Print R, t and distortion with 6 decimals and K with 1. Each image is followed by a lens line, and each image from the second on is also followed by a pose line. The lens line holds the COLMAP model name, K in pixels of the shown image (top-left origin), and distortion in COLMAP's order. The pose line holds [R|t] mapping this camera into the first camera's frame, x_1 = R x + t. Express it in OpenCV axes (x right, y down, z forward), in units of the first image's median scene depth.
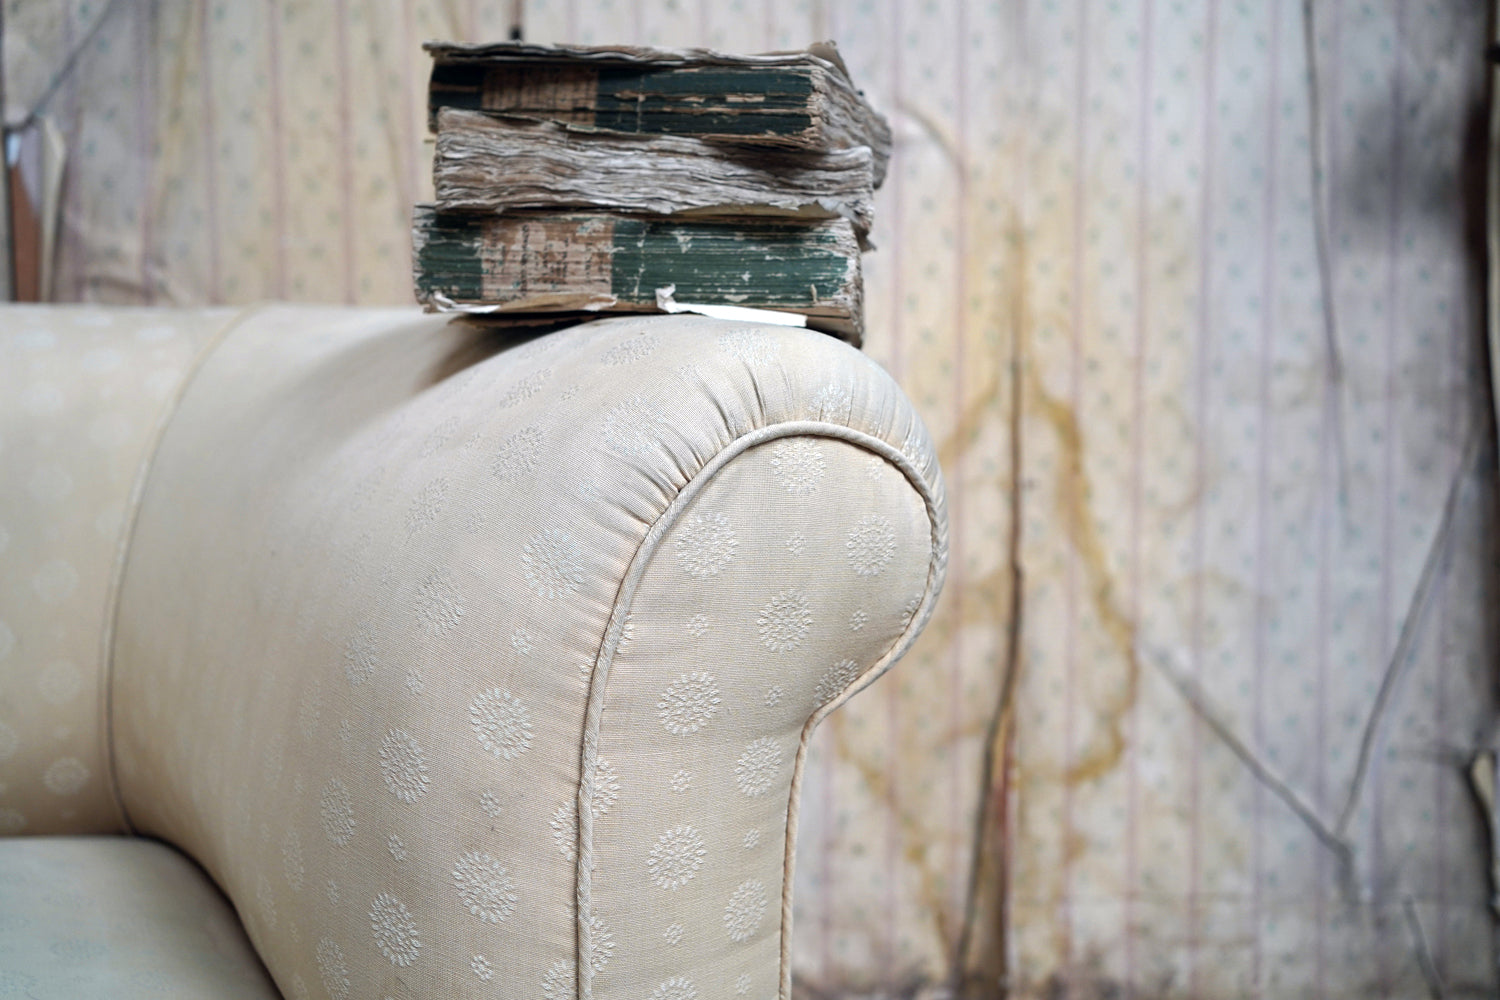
lens RADIAL K [[1518.4, 0, 752.6], [0, 1518.4, 492.3], [0, 0, 1]] dist [-0.042643, 0.201112]
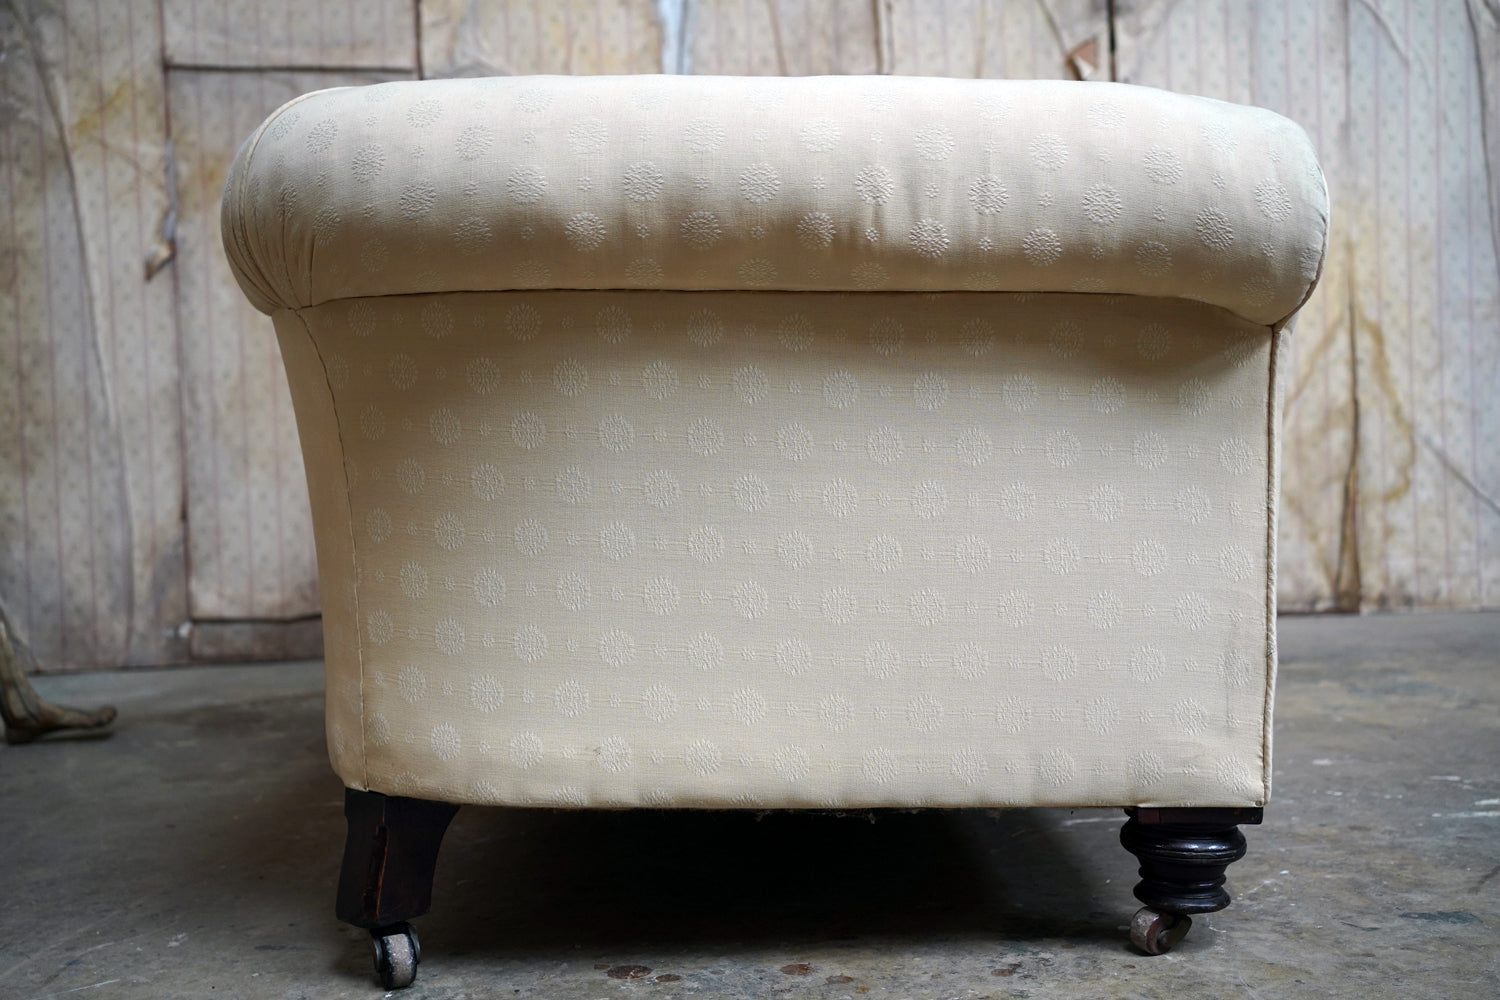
lens RADIAL K [[1518.4, 0, 752.6], [0, 1518.4, 492.3], [0, 0, 1]] dist [-0.042643, 0.201112]
pose [[0.998821, -0.037392, -0.030973, -0.613925], [0.036309, 0.998733, -0.034840, 0.222621], [0.032236, 0.033675, 0.998913, -1.159110]]
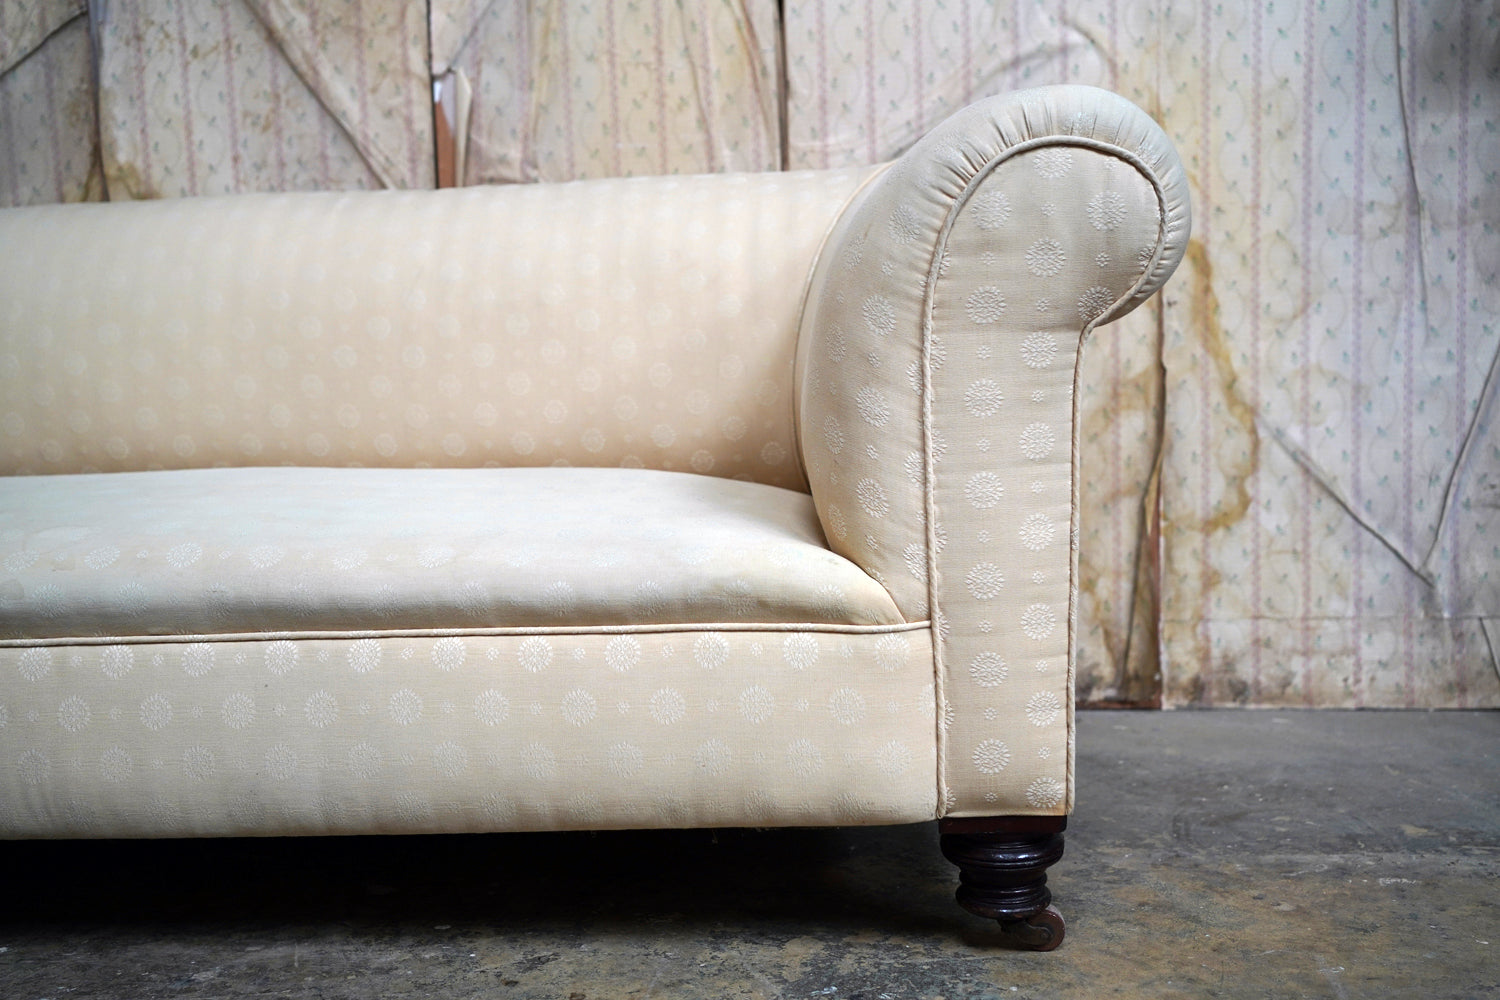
lens RADIAL K [[1538.7, 0, 750.0], [0, 1538.7, 500.0], [0, 0, 1]] dist [-0.040007, 0.194937]
pose [[0.988412, -0.016828, -0.150857, 0.019440], [0.018861, 0.999749, 0.012054, 0.142750], [0.150617, -0.014760, 0.988482, -0.379247]]
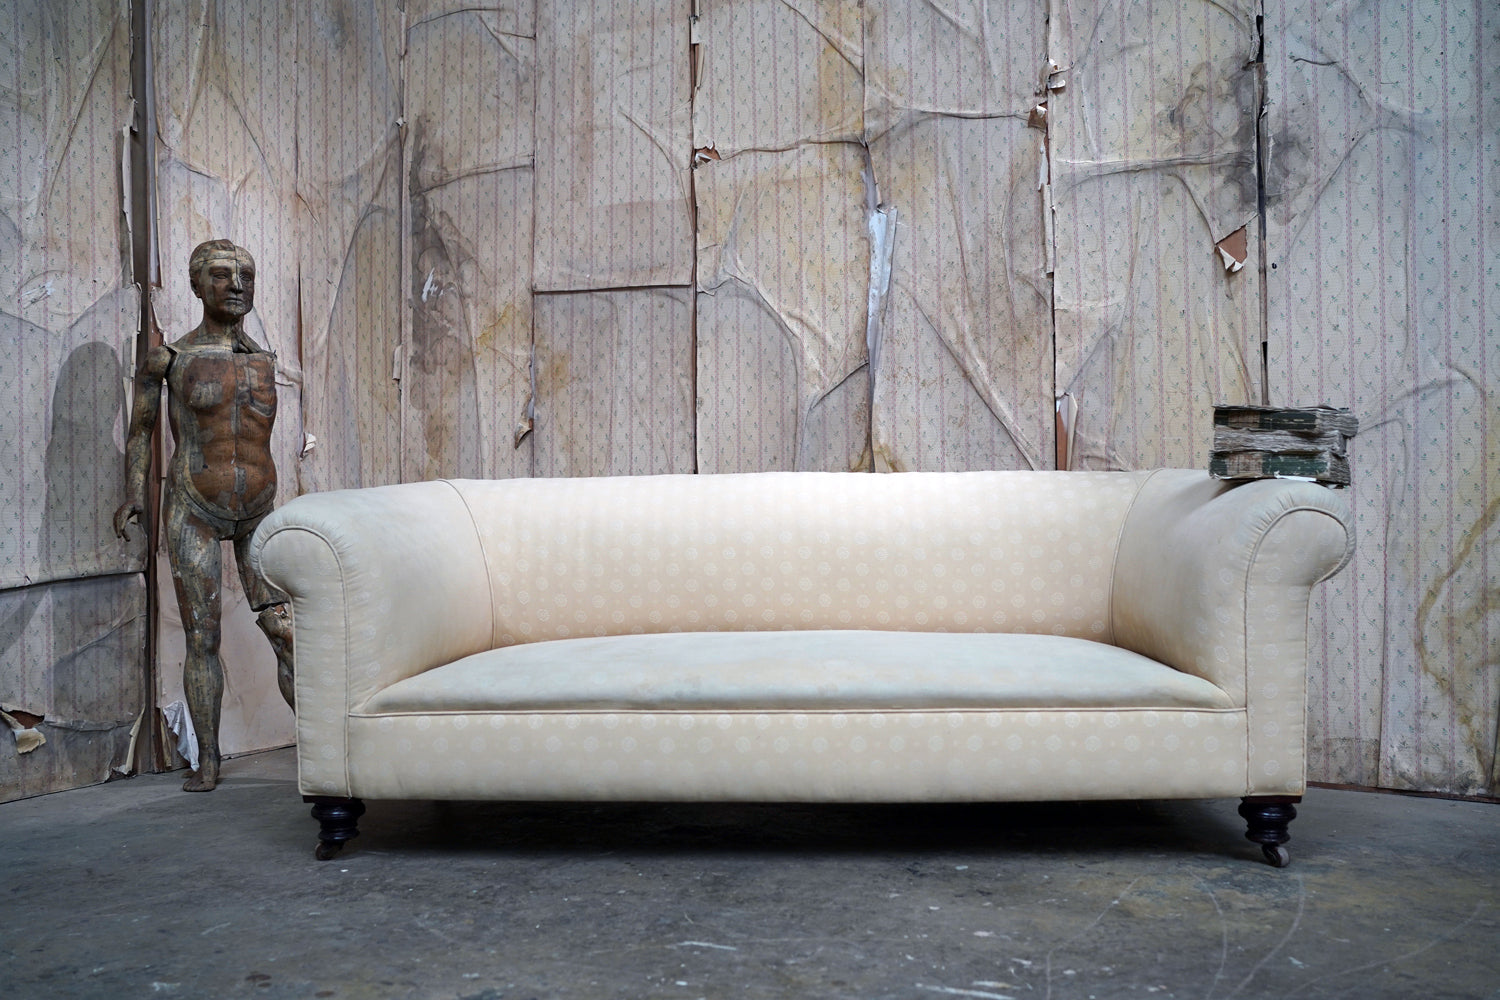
lens RADIAL K [[1518.4, 0, 752.6], [0, 1518.4, 492.3], [0, 0, 1]] dist [-0.042643, 0.201112]
pose [[0.857349, -0.012892, -0.514573, 0.349108], [-0.024871, 0.997481, -0.066429, 0.090639], [0.514134, 0.069751, 0.854869, -1.316688]]
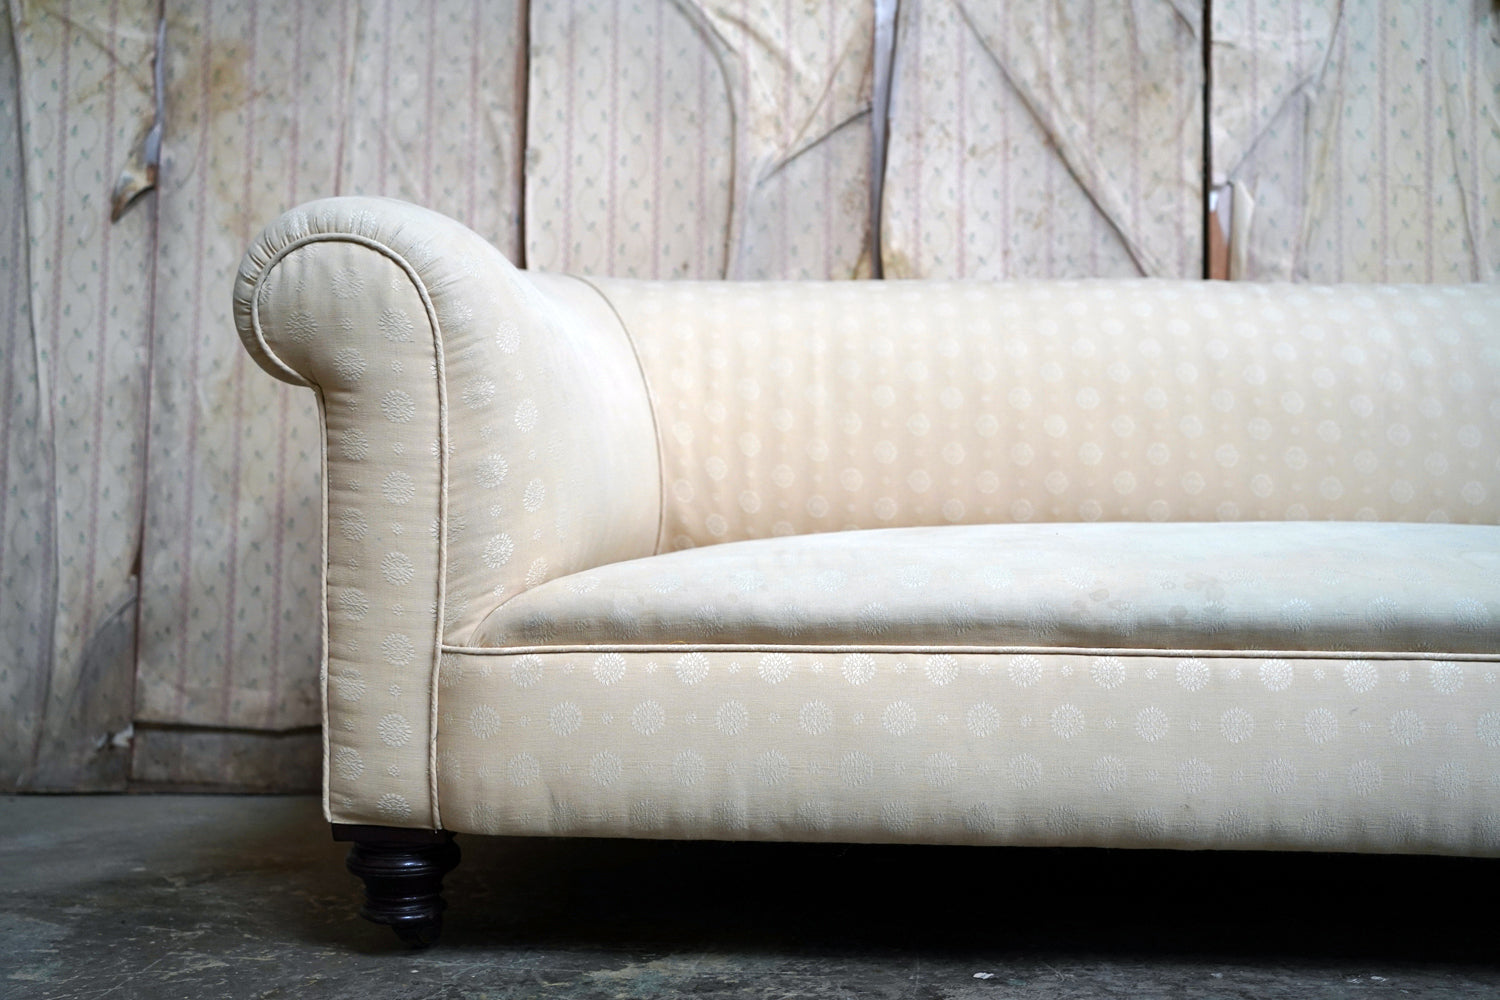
lens RADIAL K [[1538.7, 0, 750.0], [0, 1538.7, 500.0], [0, 0, 1]] dist [-0.040007, 0.194937]
pose [[0.997990, 0.014736, -0.061632, -0.806695], [-0.021382, 0.993855, -0.108608, 0.235089], [0.059653, 0.109707, 0.992172, -0.487091]]
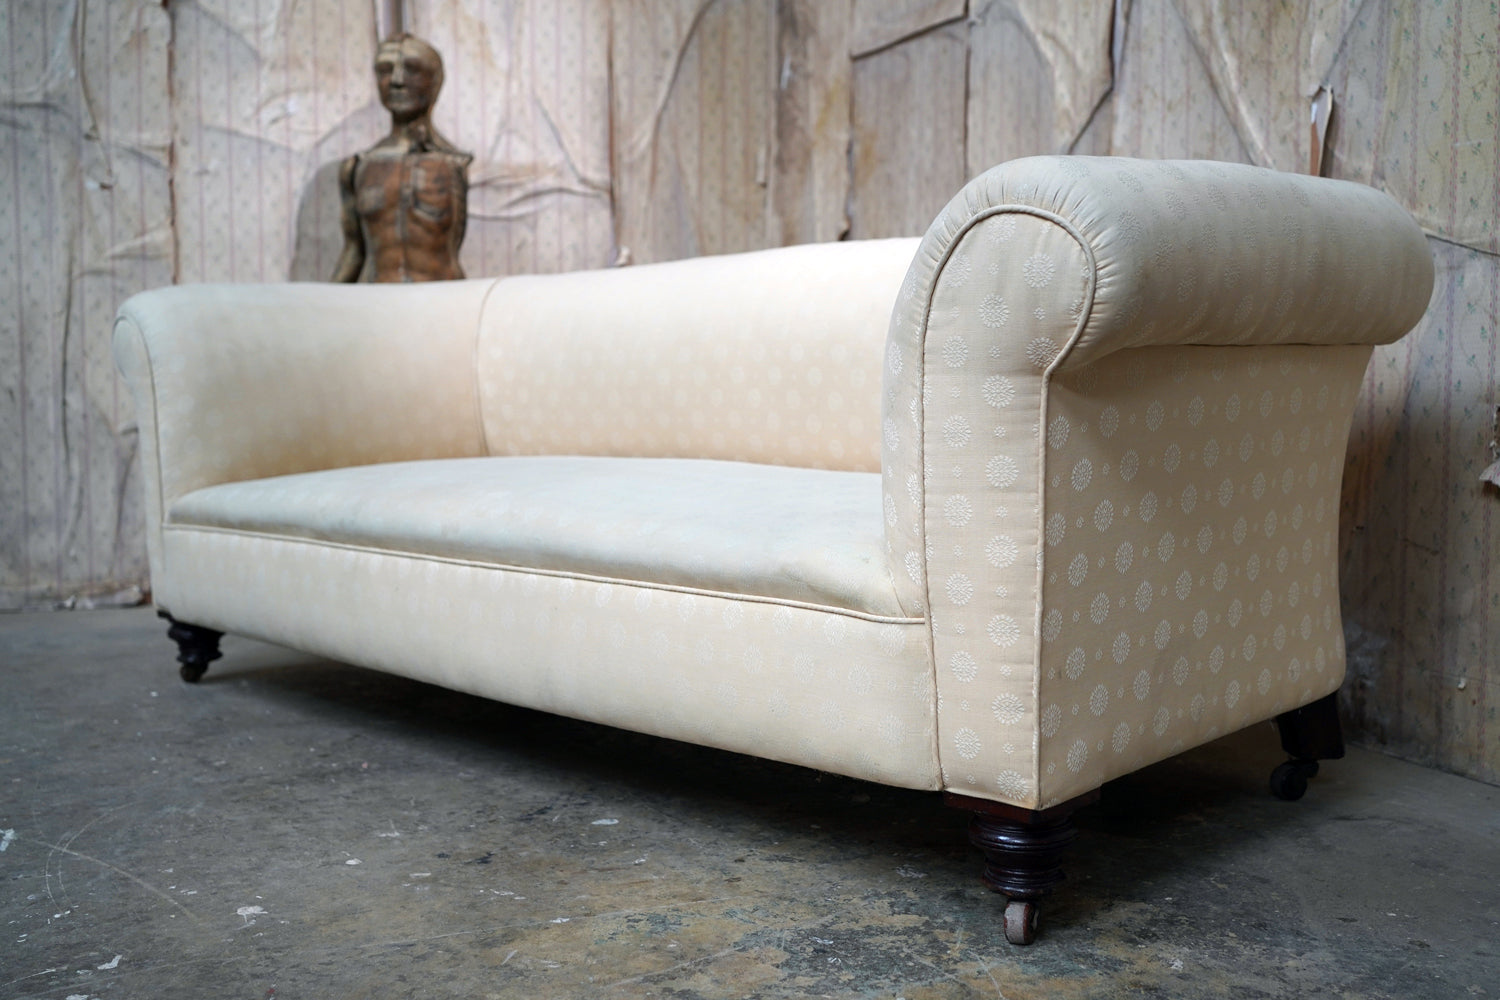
lens RADIAL K [[1518.4, 0, 752.6], [0, 1518.4, 492.3], [0, 0, 1]] dist [-0.042643, 0.201112]
pose [[0.301124, 0.060870, -0.951640, 0.725650], [-0.060103, 0.997188, 0.044766, 0.100956], [0.951689, 0.043716, 0.303935, 0.057567]]
